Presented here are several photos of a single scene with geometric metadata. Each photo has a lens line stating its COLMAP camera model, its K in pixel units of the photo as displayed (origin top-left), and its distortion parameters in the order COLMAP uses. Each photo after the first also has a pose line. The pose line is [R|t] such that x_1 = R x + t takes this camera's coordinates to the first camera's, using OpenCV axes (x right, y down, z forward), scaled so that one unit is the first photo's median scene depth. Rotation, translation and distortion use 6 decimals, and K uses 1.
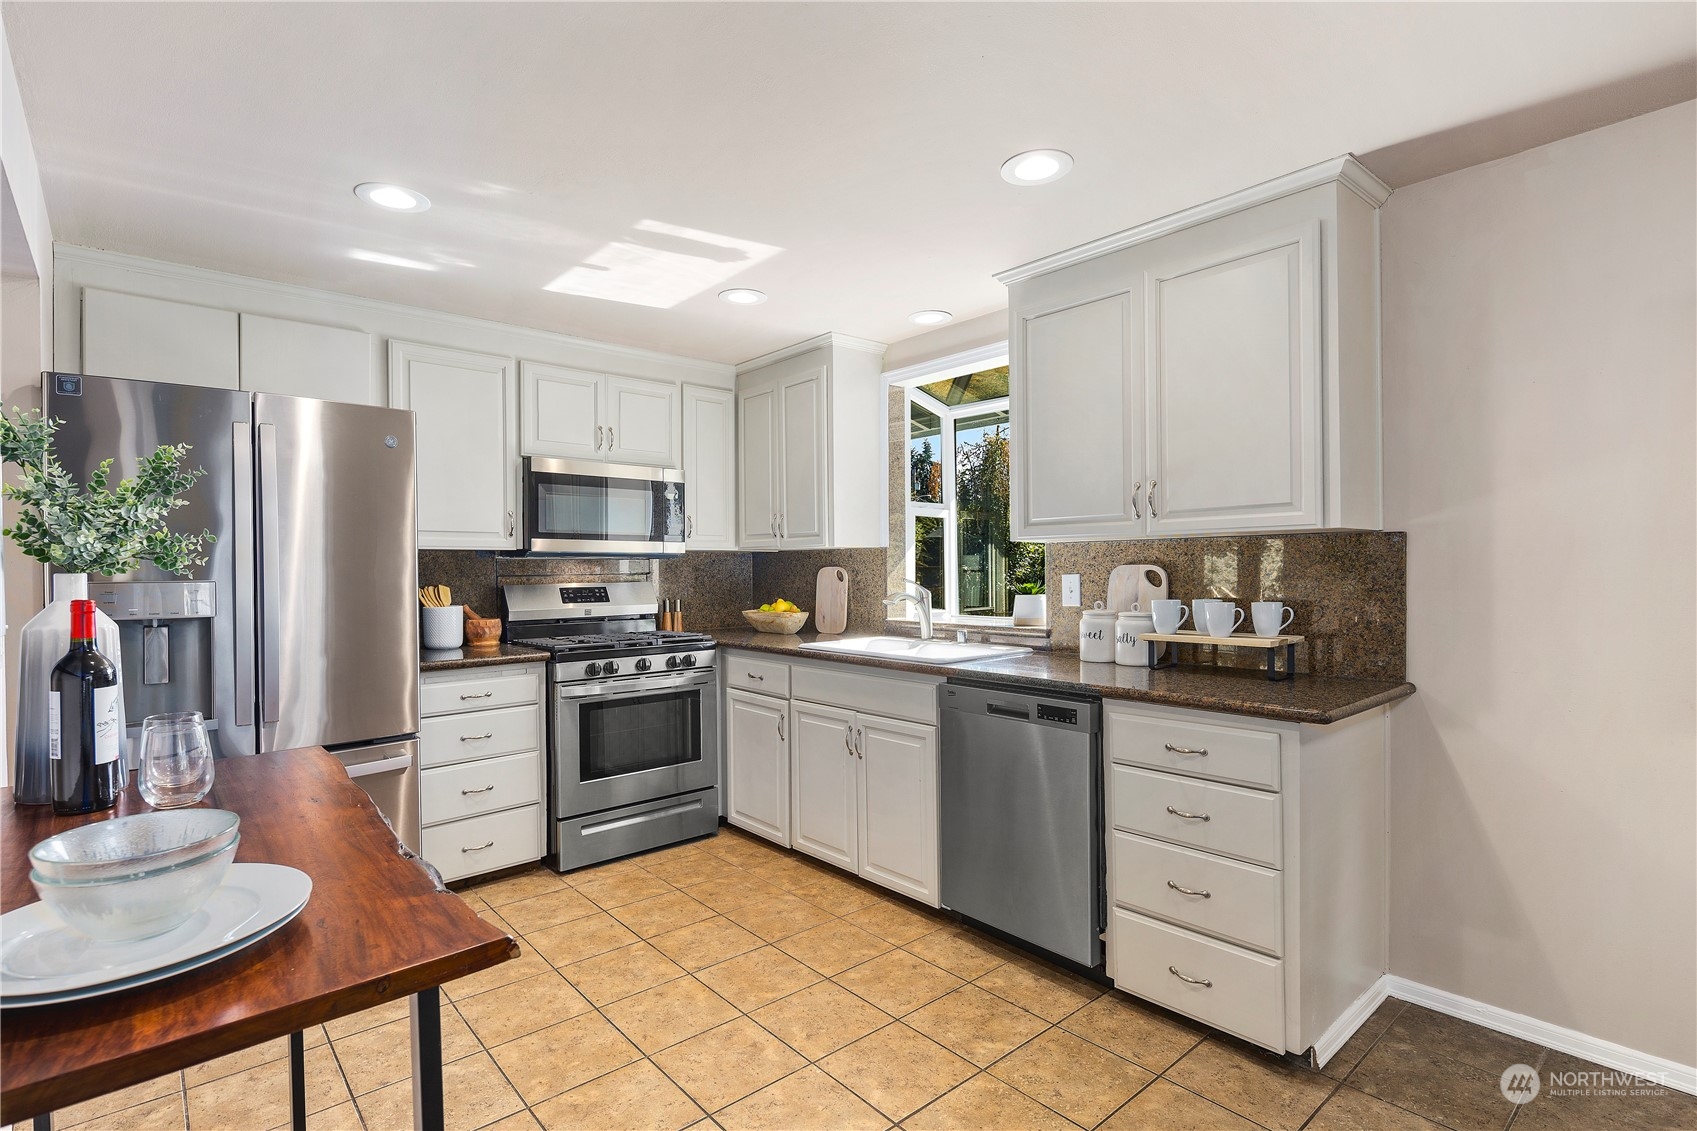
lens RADIAL K [[825.3, 0, 844.8], [0, 825.3, 572.0], [0, 0, 1]] dist [0.003630, -0.002582]
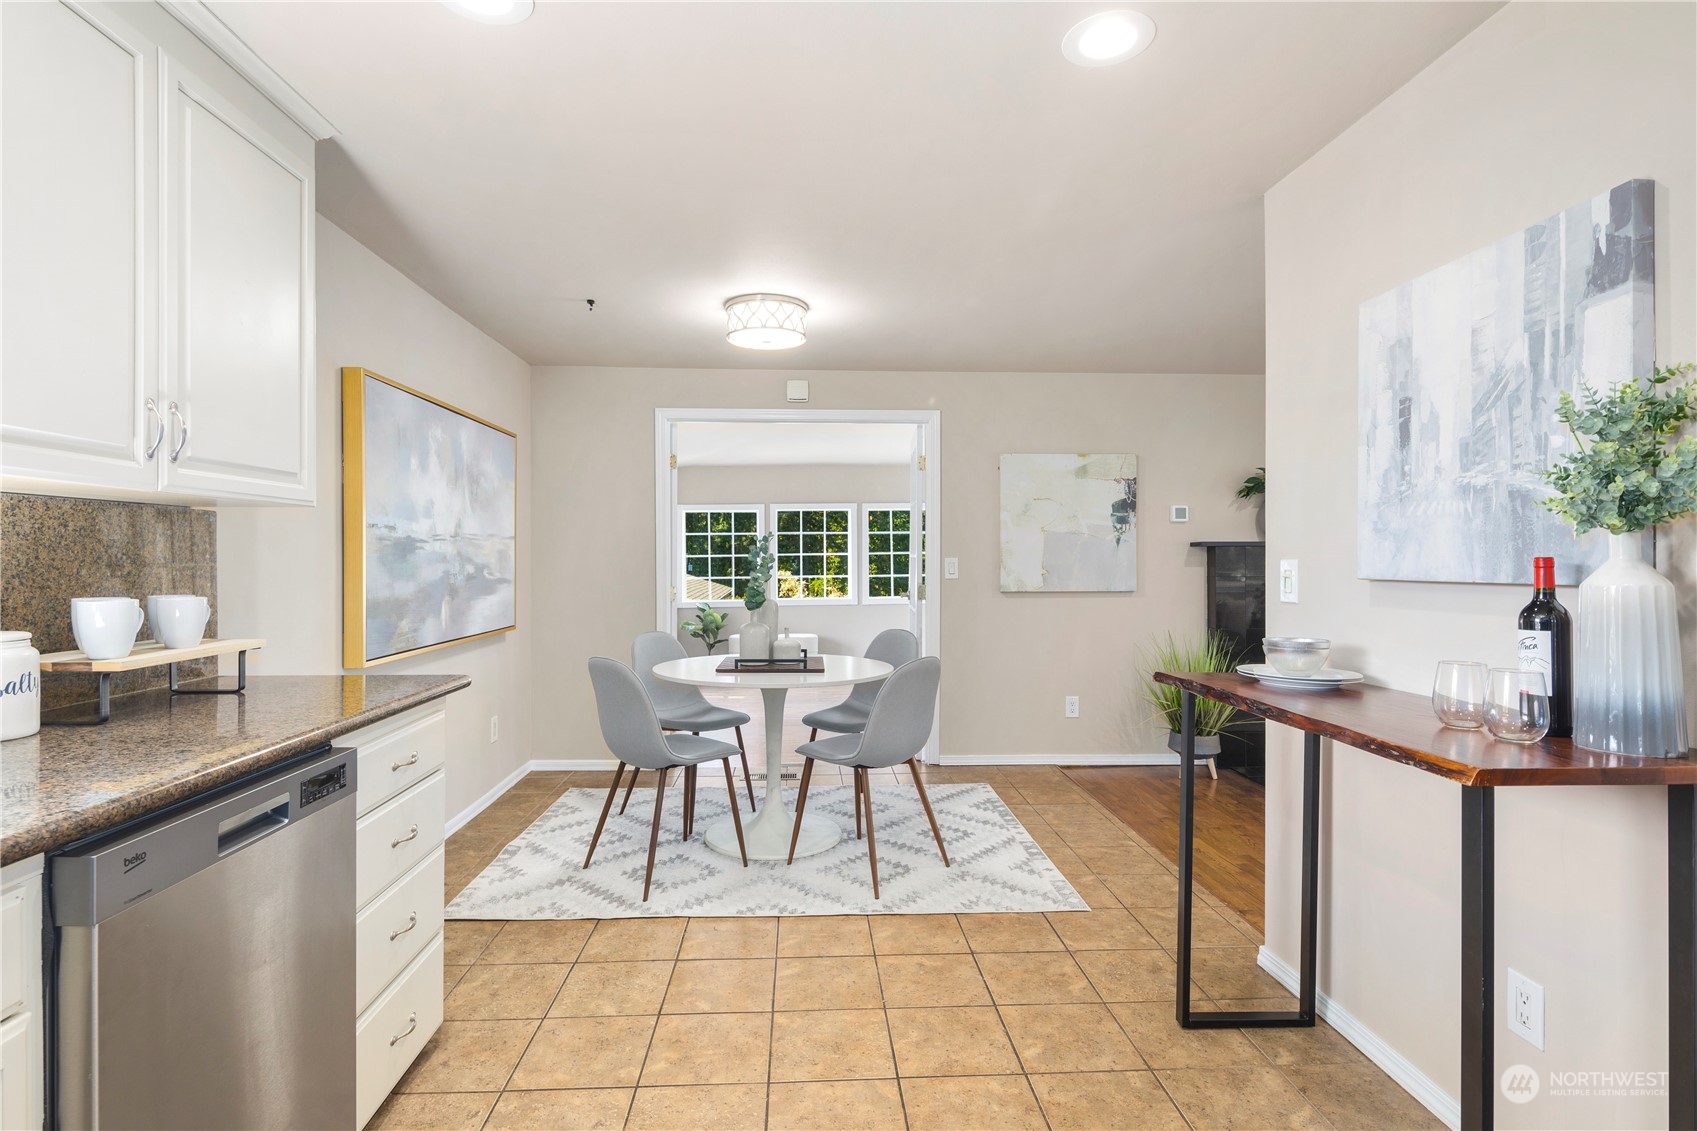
lens RADIAL K [[825.3, 0, 848.9], [0, 825.3, 561.0], [0, 0, 1]] dist [0.003630, -0.002582]
pose [[-0.794444, 0.008675, 0.607276, -0.325028], [0.012353, 0.999922, 0.001876, 0.009866], [-0.607212, 0.008992, -0.794489, 0.974792]]
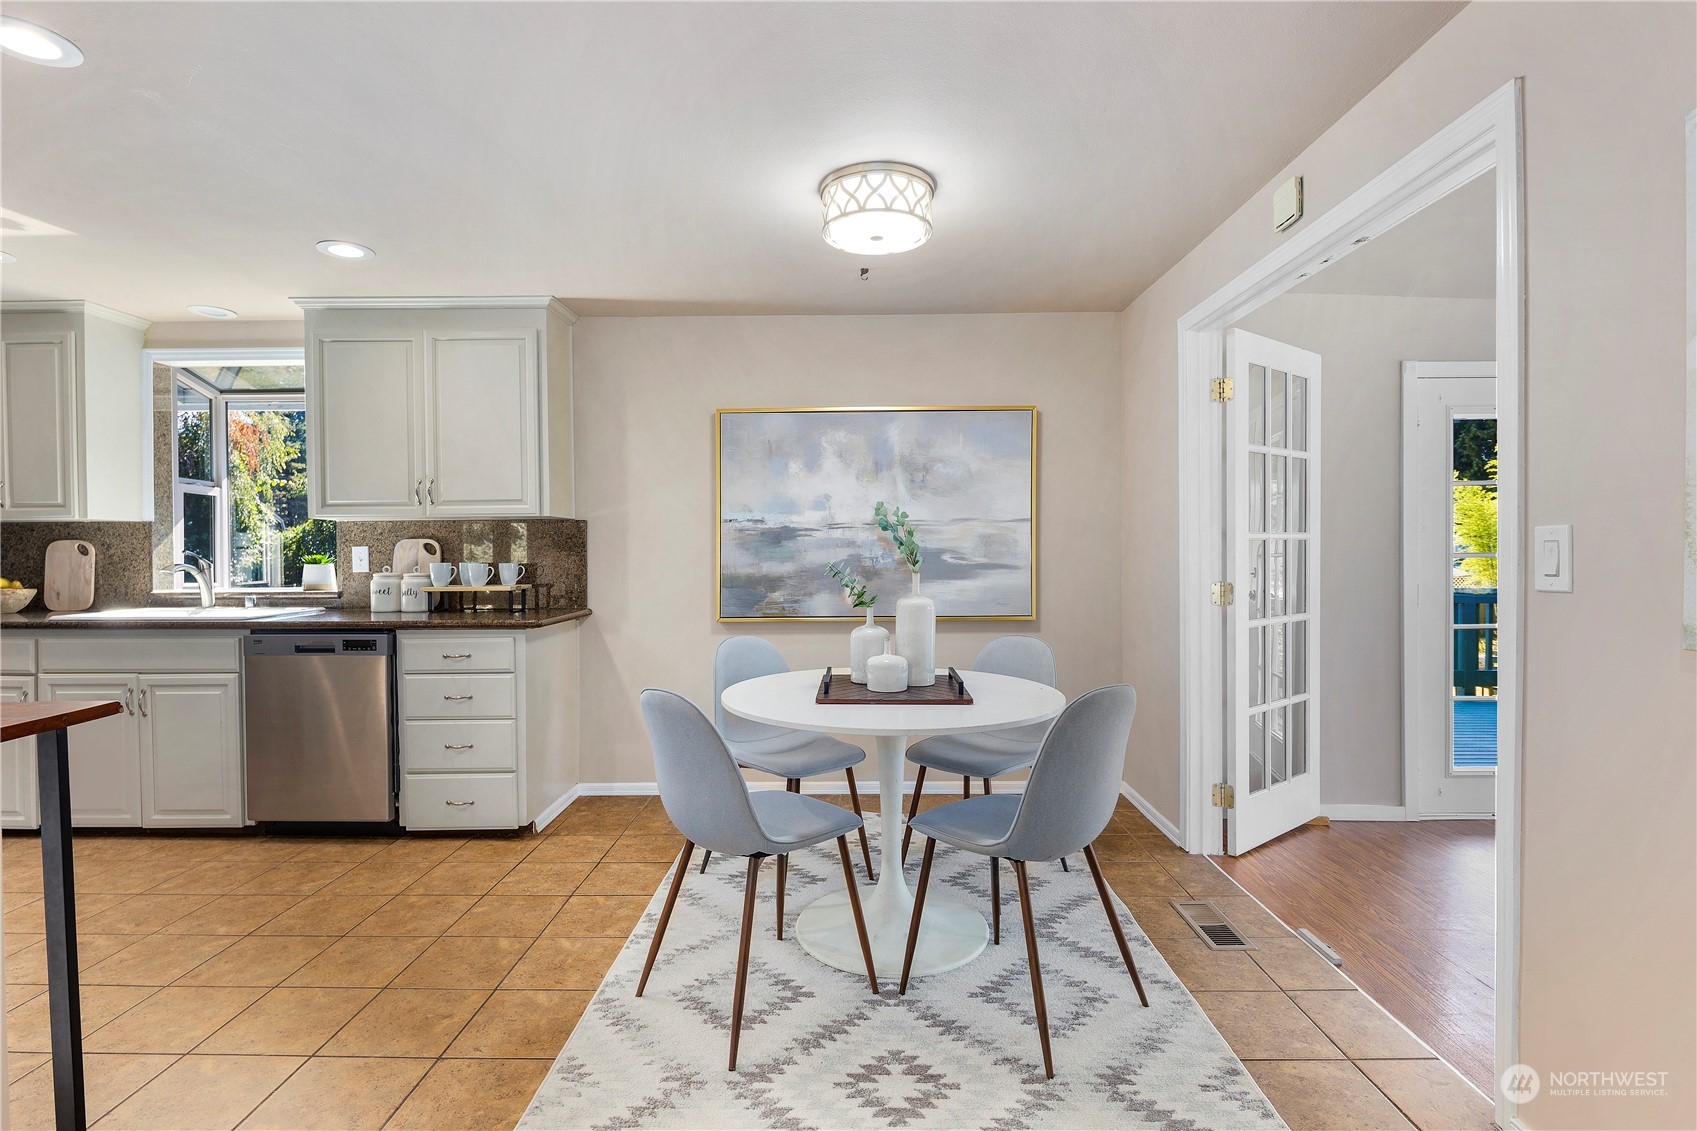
lens RADIAL K [[825.3, 0, 843.1], [0, 825.3, 565.1], [0, 0, 1]] dist [0.003630, -0.002582]
pose [[0.665043, -0.005452, 0.746786, -0.180373], [0.004202, 0.999985, 0.003558, 0.030062], [-0.746794, 0.000772, 0.665055, -0.394290]]
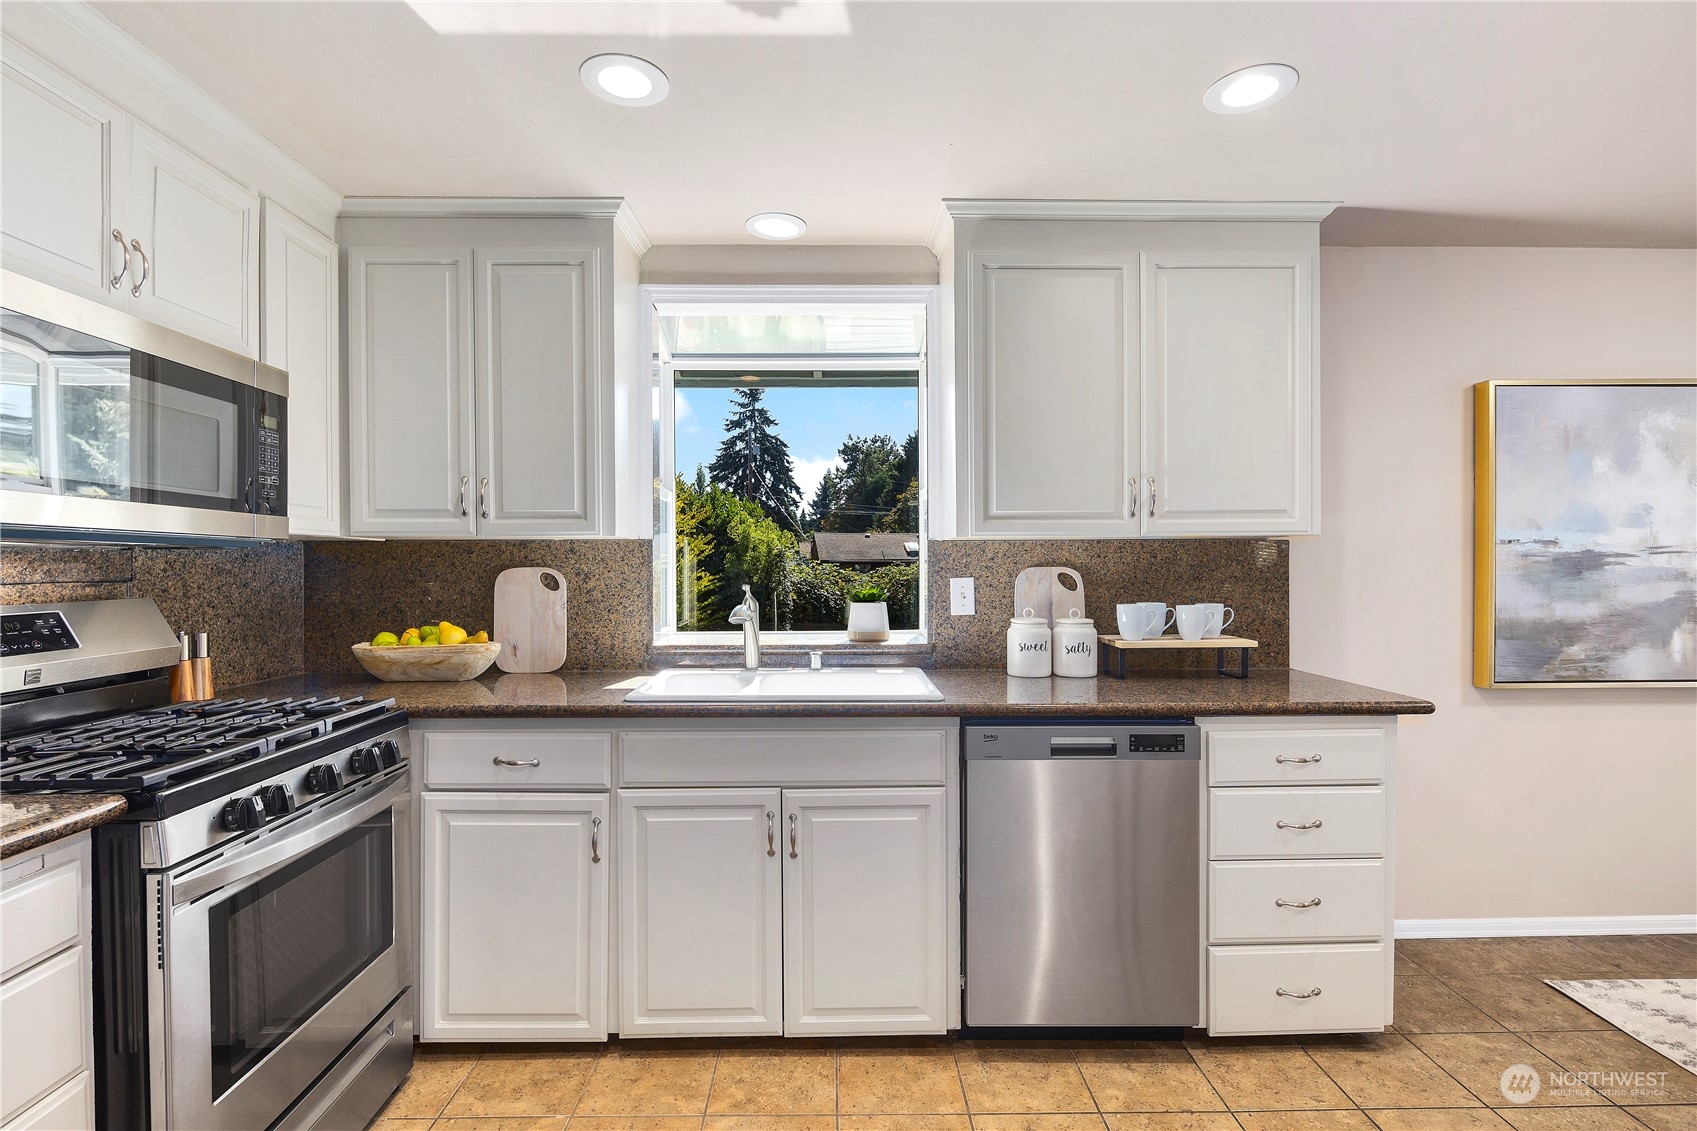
lens RADIAL K [[825.3, 0, 842.3], [0, 825.3, 569.7], [0, 0, 1]] dist [0.003630, -0.002582]
pose [[0.640280, 0.001259, 0.768140, -0.470939], [0.001733, 0.999994, -0.003083, -0.003100], [-0.768140, 0.003305, 0.640274, 0.552223]]
